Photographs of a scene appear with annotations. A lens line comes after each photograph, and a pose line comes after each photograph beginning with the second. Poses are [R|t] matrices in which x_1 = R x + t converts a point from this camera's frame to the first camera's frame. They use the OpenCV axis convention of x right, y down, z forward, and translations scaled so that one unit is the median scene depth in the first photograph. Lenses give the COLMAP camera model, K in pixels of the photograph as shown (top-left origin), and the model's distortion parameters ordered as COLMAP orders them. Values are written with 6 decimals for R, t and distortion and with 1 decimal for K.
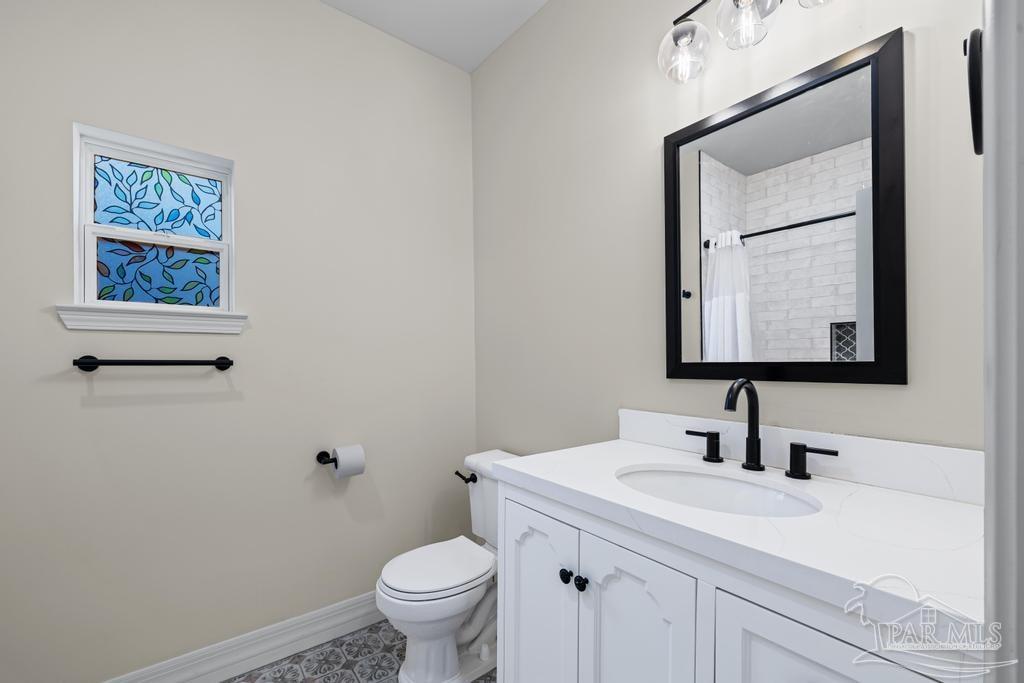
lens RADIAL K [[432.3, 0, 510.4], [0, 432.3, 355.7], [0, 0, 1]] dist [0.001068, -0.000032]
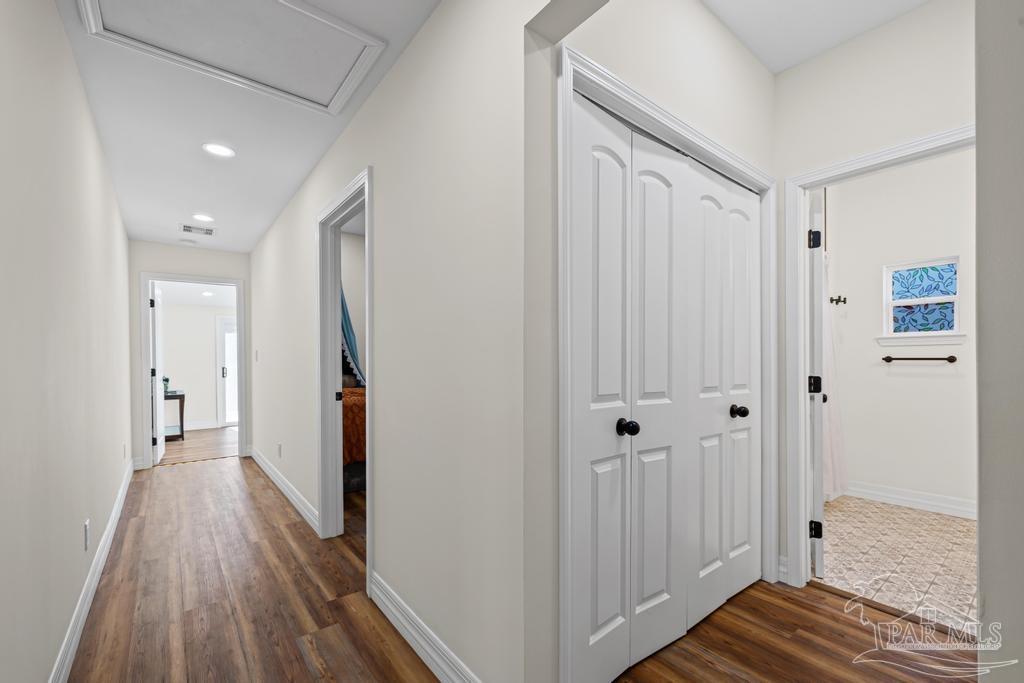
lens RADIAL K [[435.3, 0, 508.4], [0, 435.3, 362.5], [0, 0, 1]] dist [0.001560, 0.000233]
pose [[0.012533, 0.011082, -0.999860, 1.323861], [0.017110, 0.999790, 0.011295, -0.024749], [0.999775, -0.017249, 0.012340, -1.076671]]
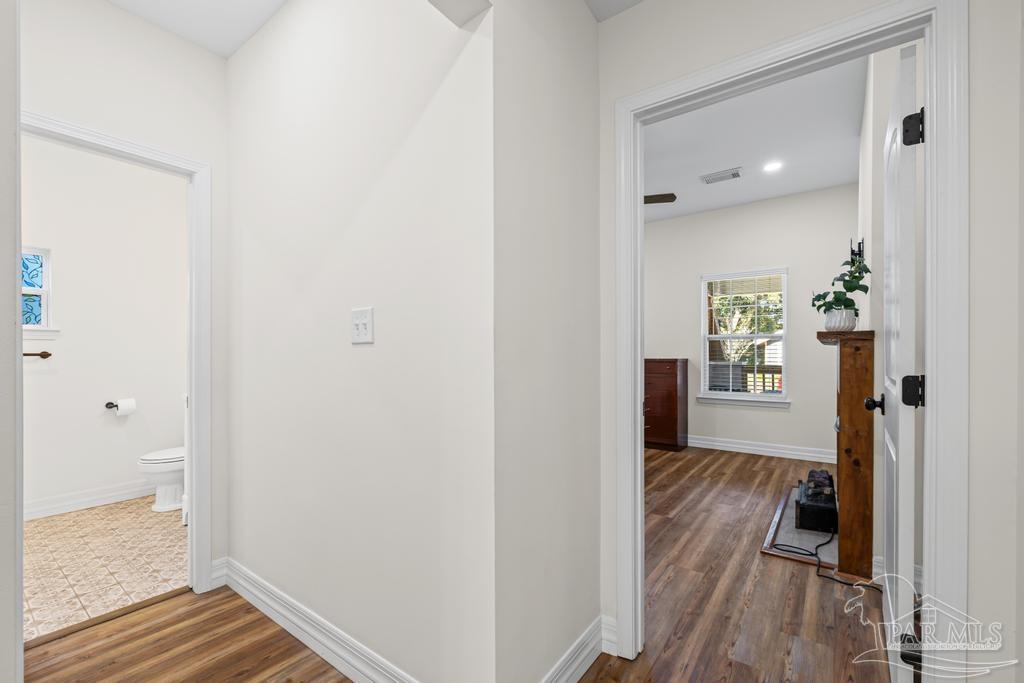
lens RADIAL K [[432.3, 0, 510.4], [0, 432.3, 355.7], [0, 0, 1]] dist [0.001068, -0.000032]
pose [[0.961972, 0.008165, 0.273027, 0.807662], [-0.011035, 0.999899, 0.008980, -0.018797], [-0.272926, -0.011651, 0.961964, -1.423447]]
